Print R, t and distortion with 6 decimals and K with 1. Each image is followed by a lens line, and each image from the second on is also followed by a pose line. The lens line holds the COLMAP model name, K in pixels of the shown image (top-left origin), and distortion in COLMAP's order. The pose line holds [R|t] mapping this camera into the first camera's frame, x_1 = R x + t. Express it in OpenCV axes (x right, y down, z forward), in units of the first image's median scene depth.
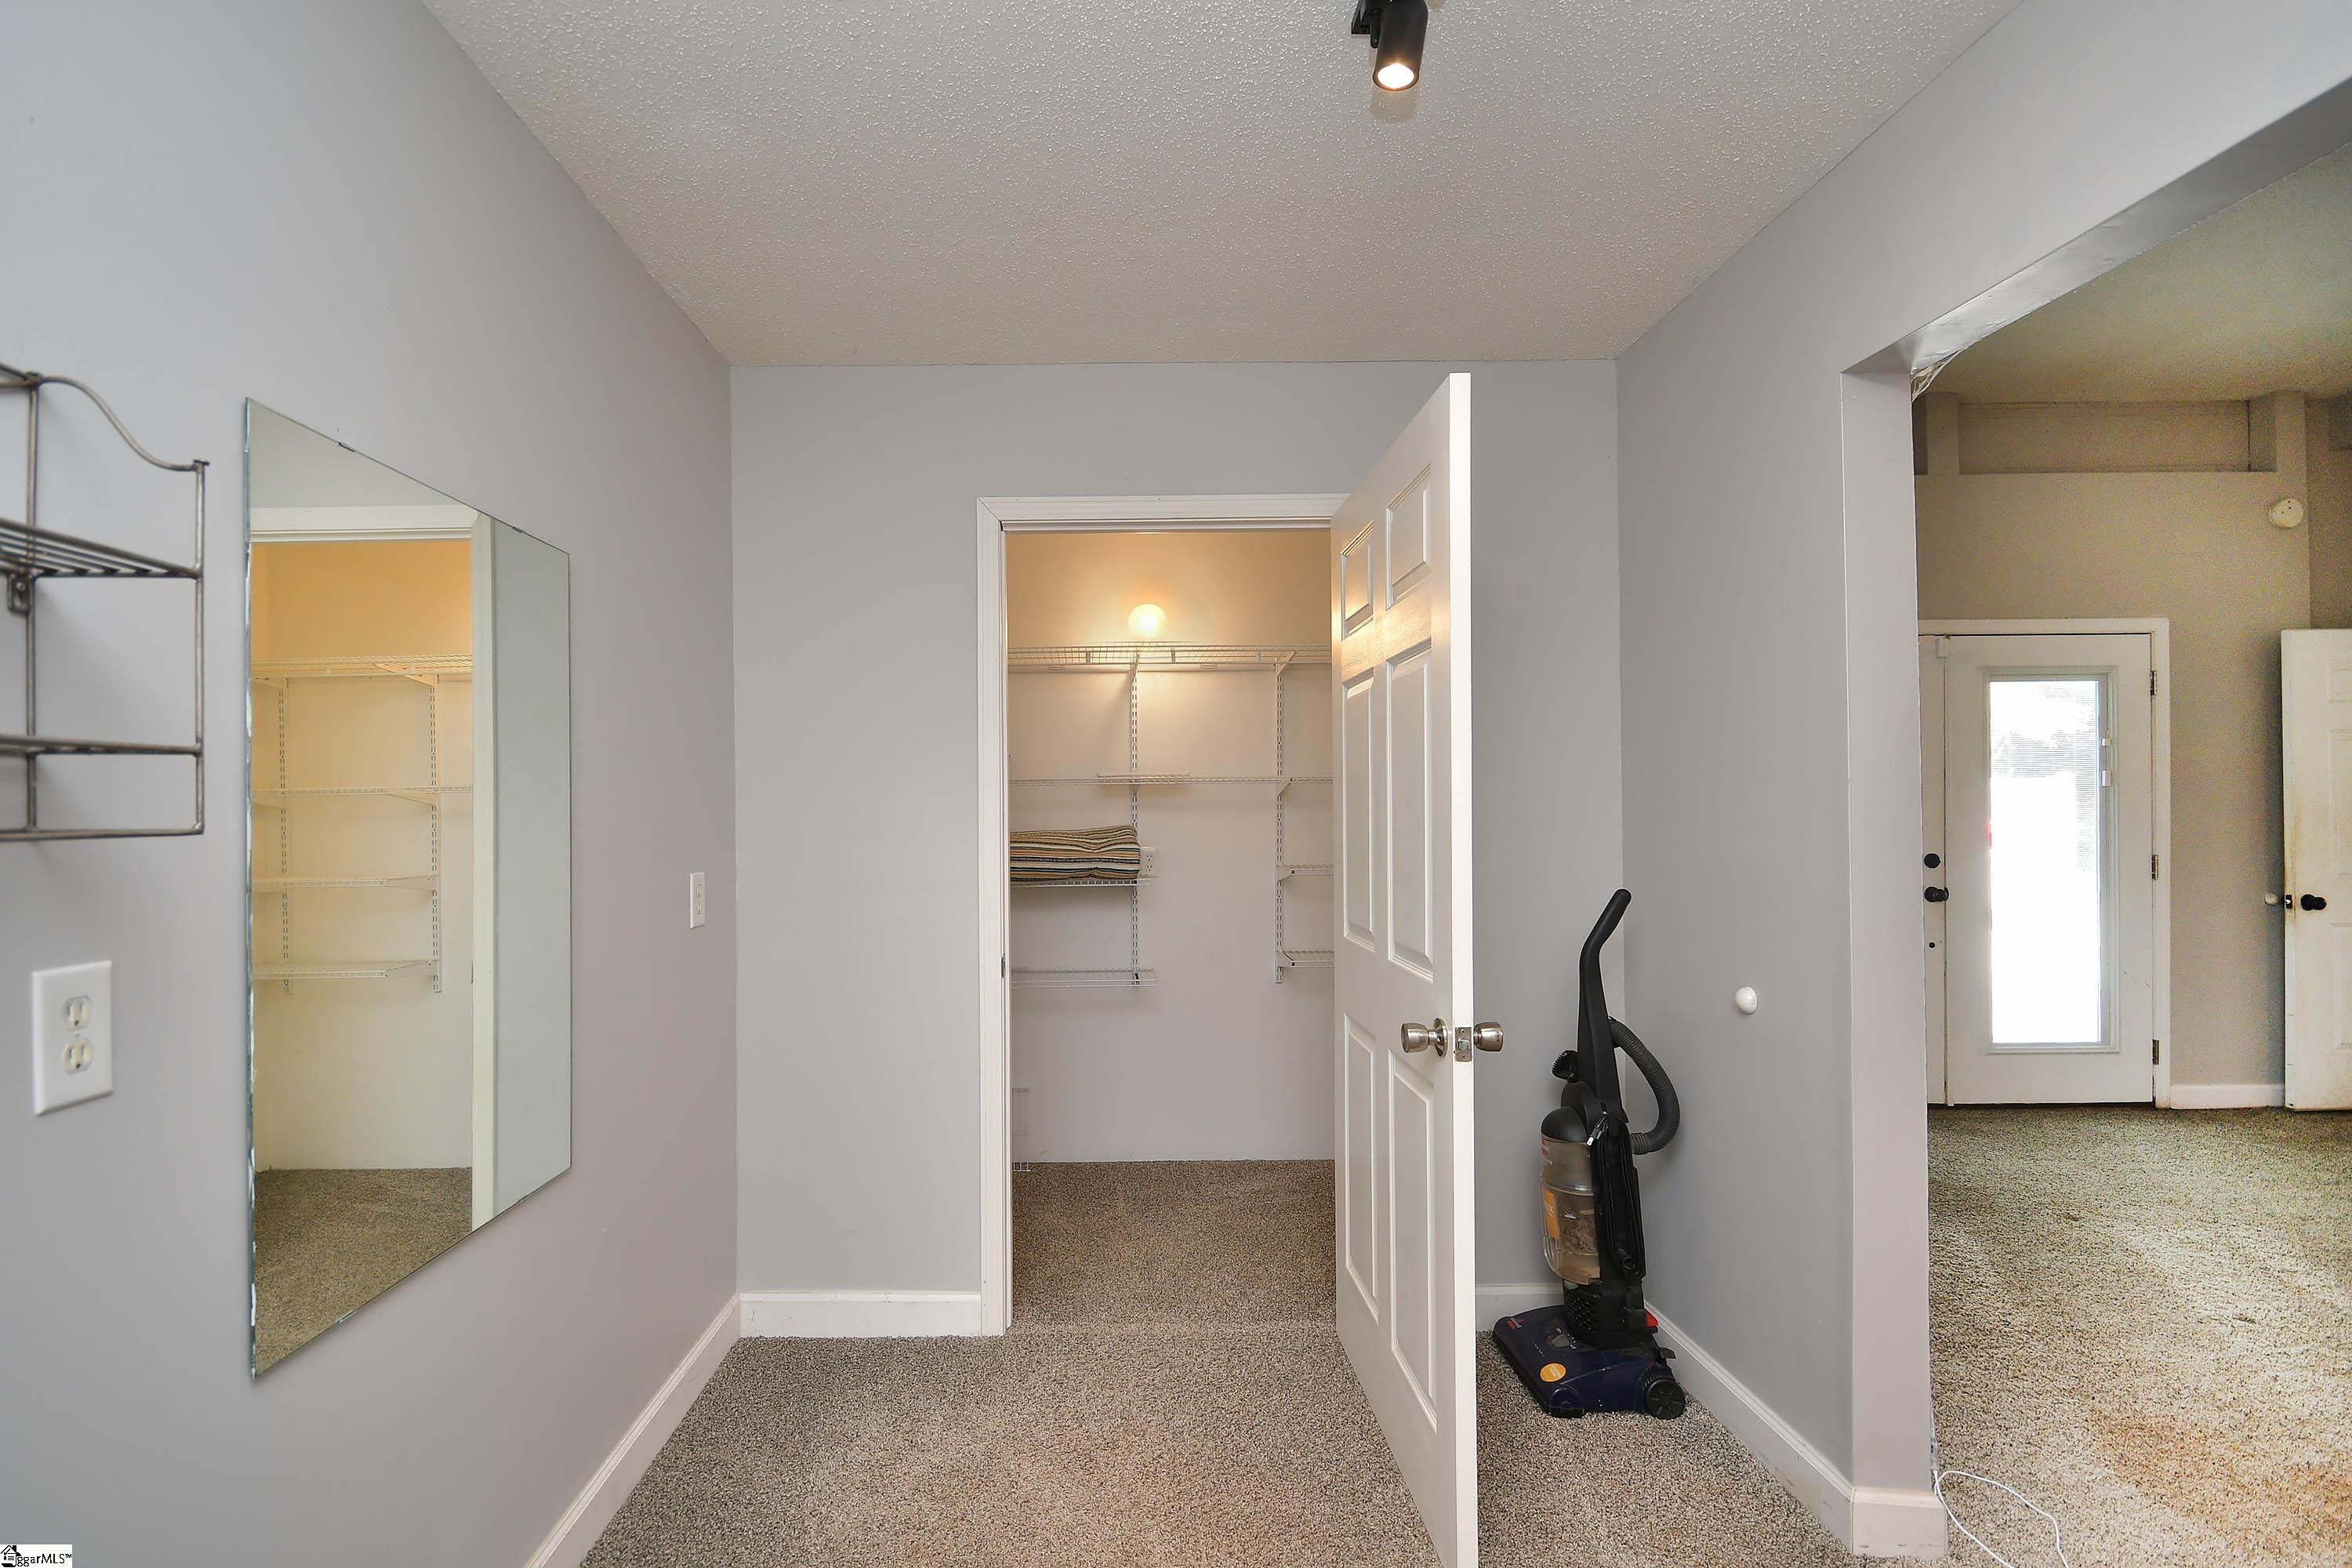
lens RADIAL K [[1000.3, 0, 1173.2], [0, 1000.3, 787.0], [0, 0, 1]] dist [-0.003861, -0.000863]
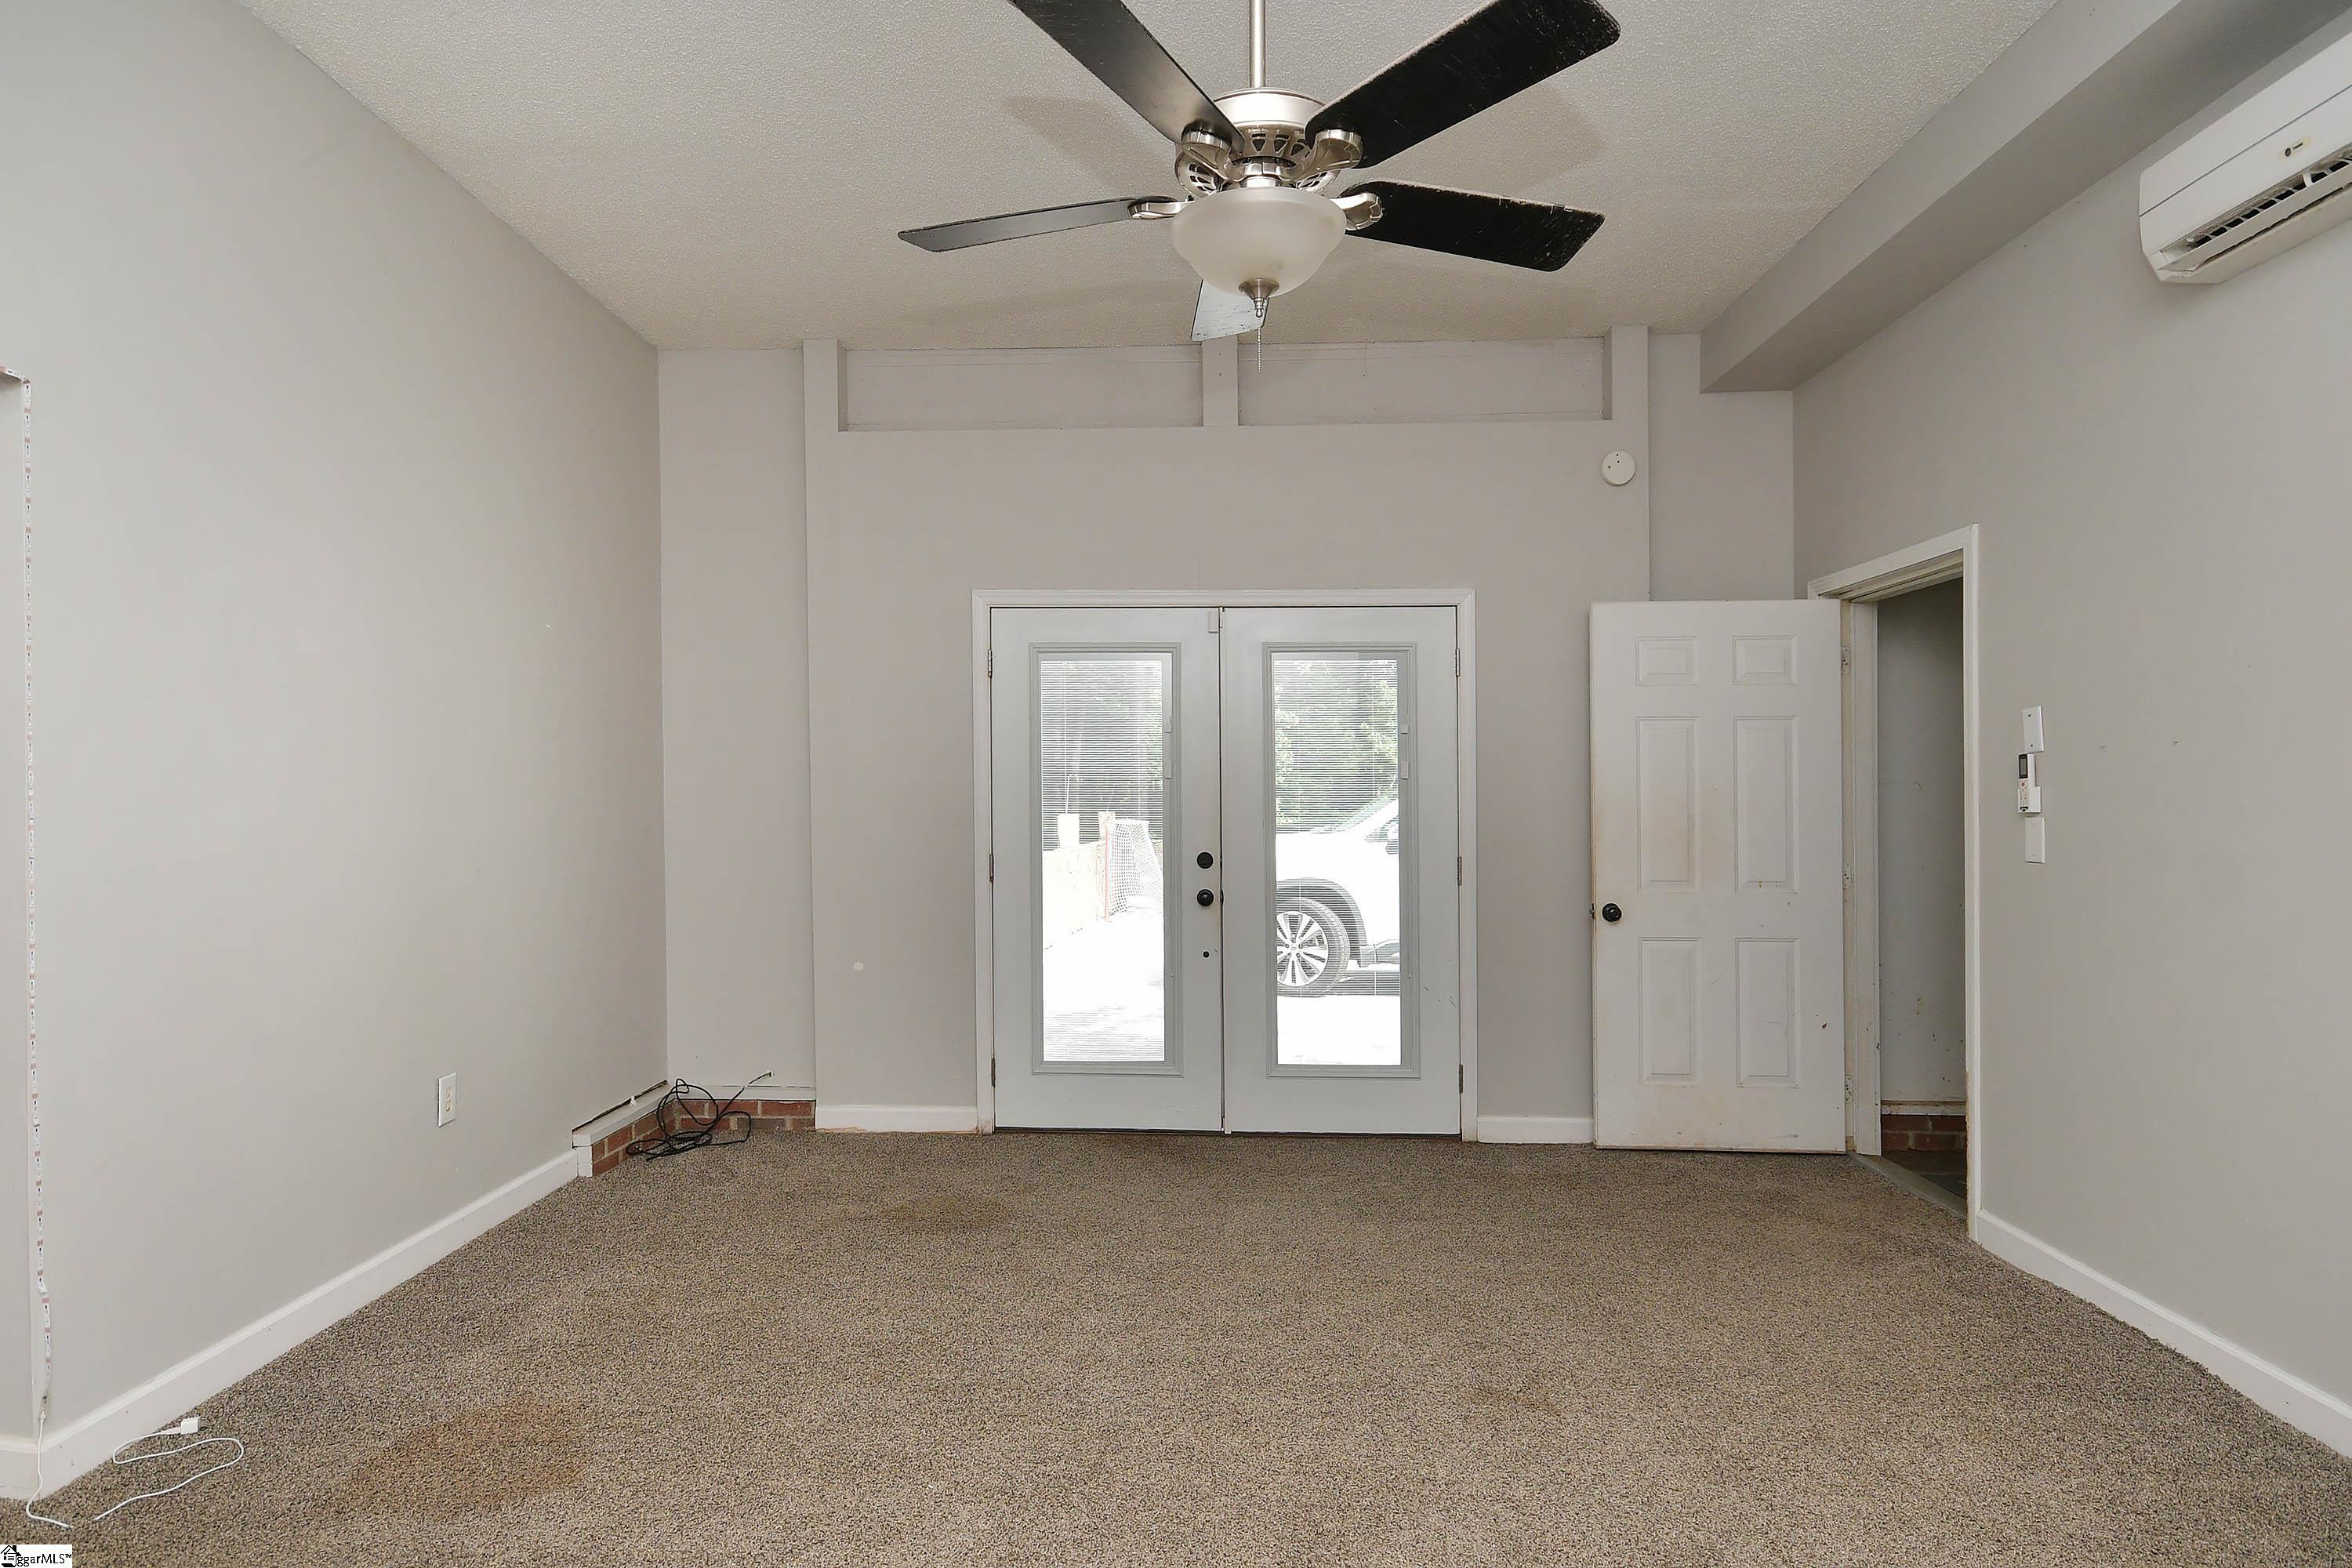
lens RADIAL K [[1092.2, 0, 1173.9], [0, 1092.2, 789.0], [0, 0, 1]] dist [0.002474, 0.000065]
pose [[0.998696, 0.005651, -0.050737, 0.781613], [-0.005084, 0.999923, 0.011300, -0.001695], [0.050797, -0.011028, 0.998648, 0.016091]]
